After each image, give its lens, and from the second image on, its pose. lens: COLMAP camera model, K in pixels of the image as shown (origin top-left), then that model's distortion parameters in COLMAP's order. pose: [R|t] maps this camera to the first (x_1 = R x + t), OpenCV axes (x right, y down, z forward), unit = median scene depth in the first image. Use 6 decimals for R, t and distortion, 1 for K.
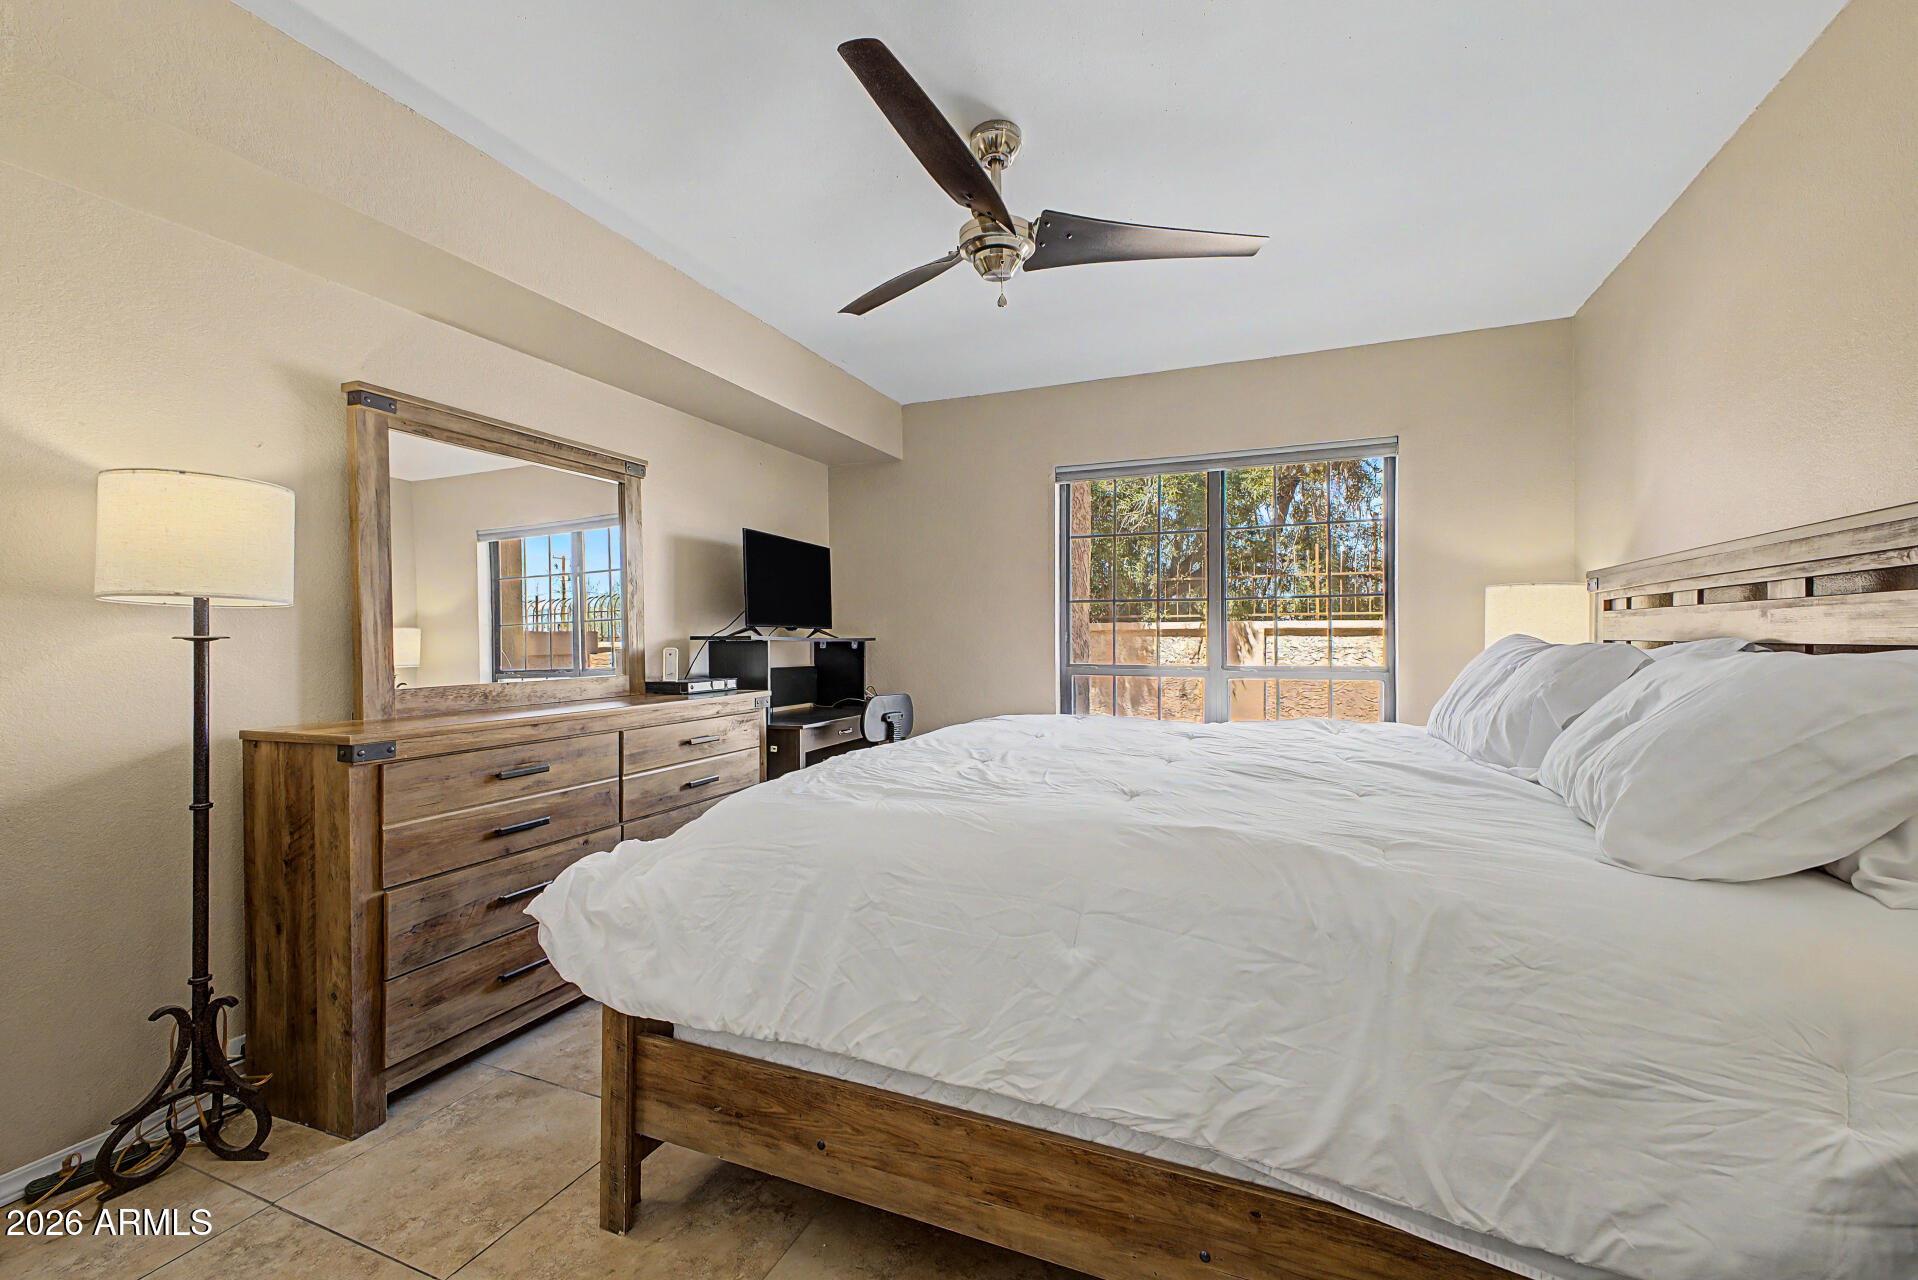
lens RADIAL K [[781.1, 0, 965.1], [0, 781.1, 643.0], [0, 0, 1]] dist [0.002718, -0.000009]
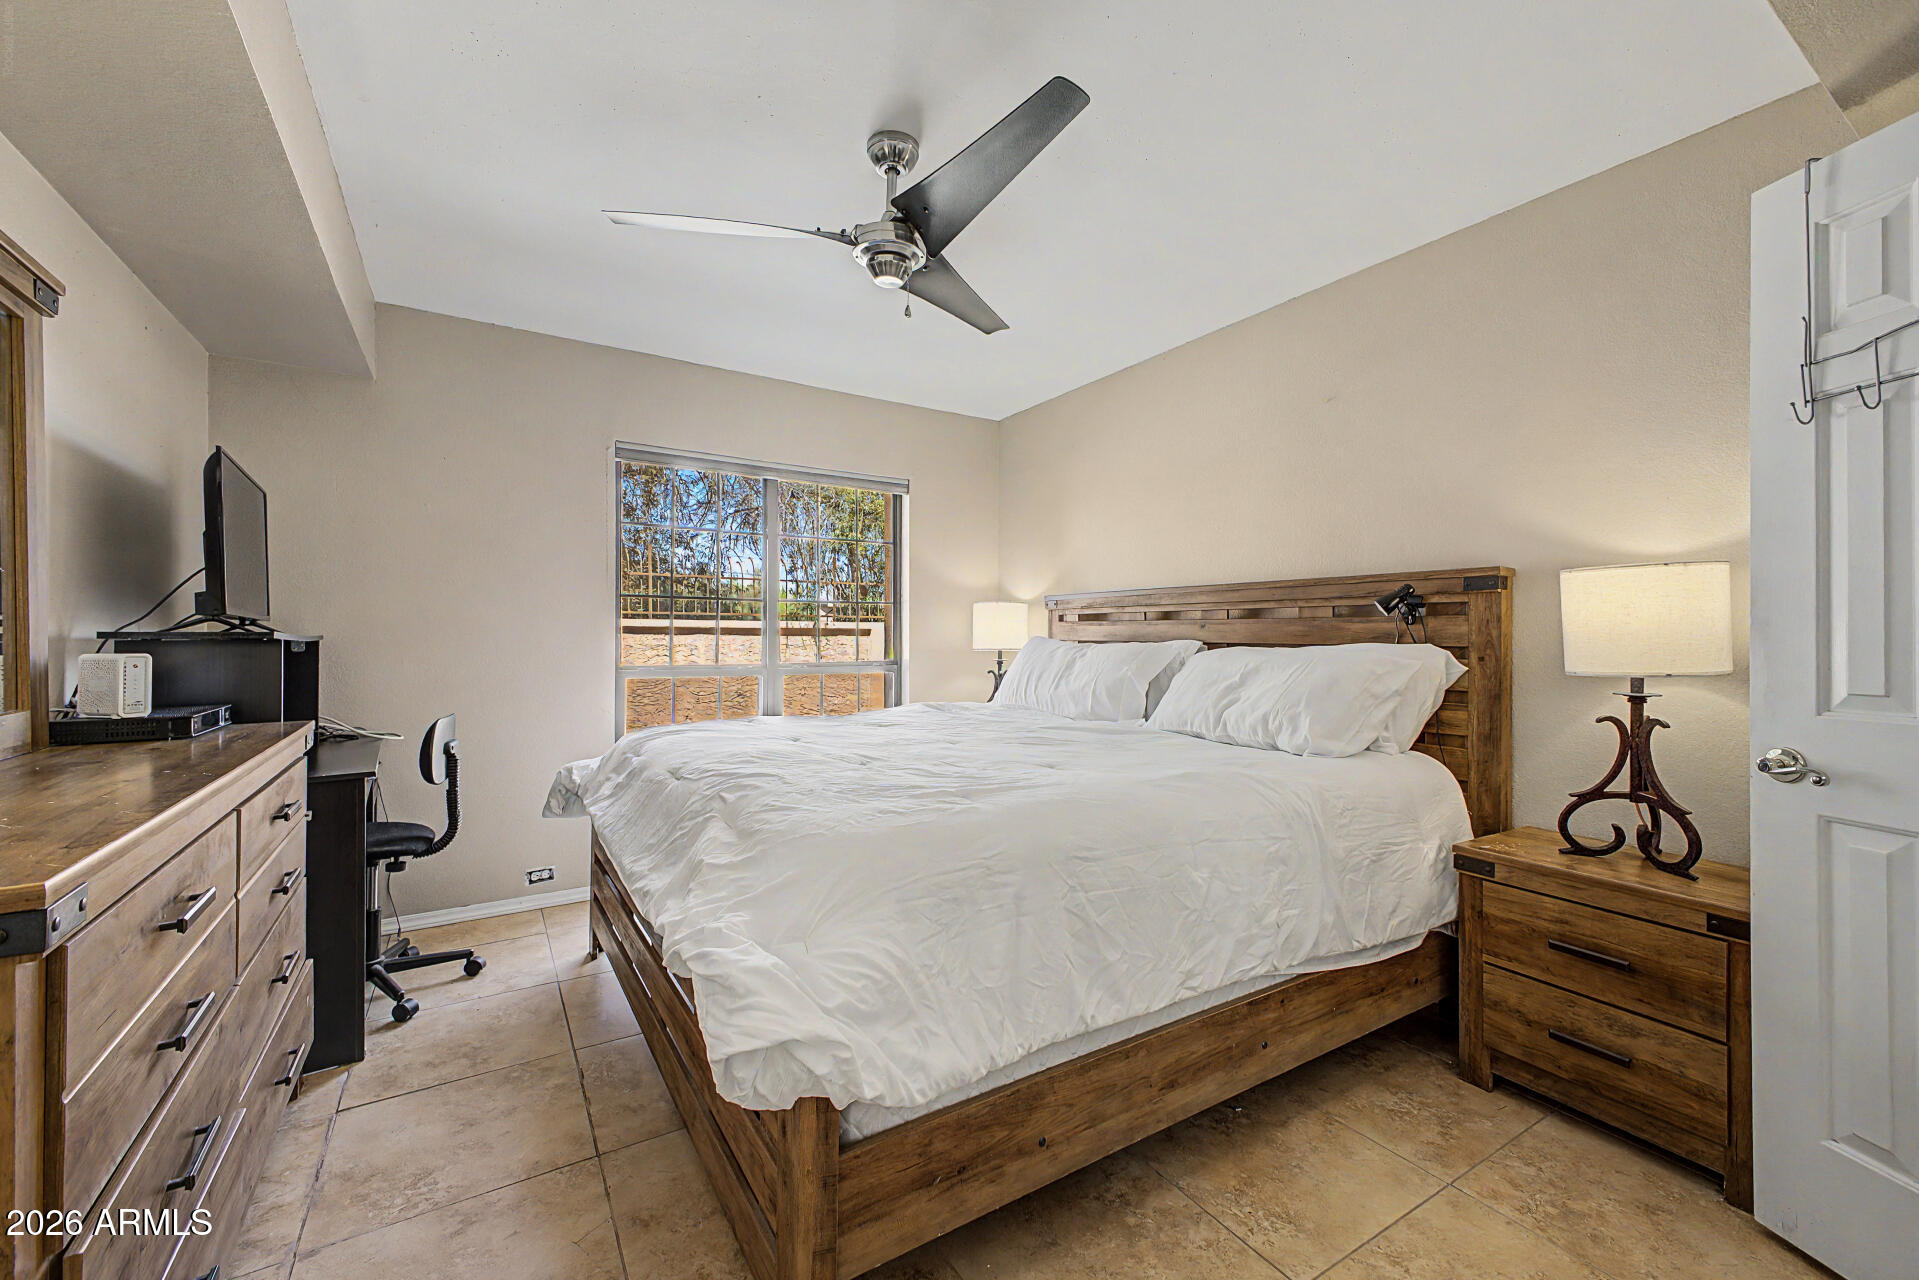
lens RADIAL K [[786.7, 0, 971.8], [0, 786.7, 634.7], [0, 0, 1]] dist [0.002540, 0.000067]
pose [[0.570320, 0.006073, 0.821400, -1.121117], [0.000109, 0.999972, -0.007469, -0.006779], [-0.821423, 0.004350, 0.570303, 0.510734]]
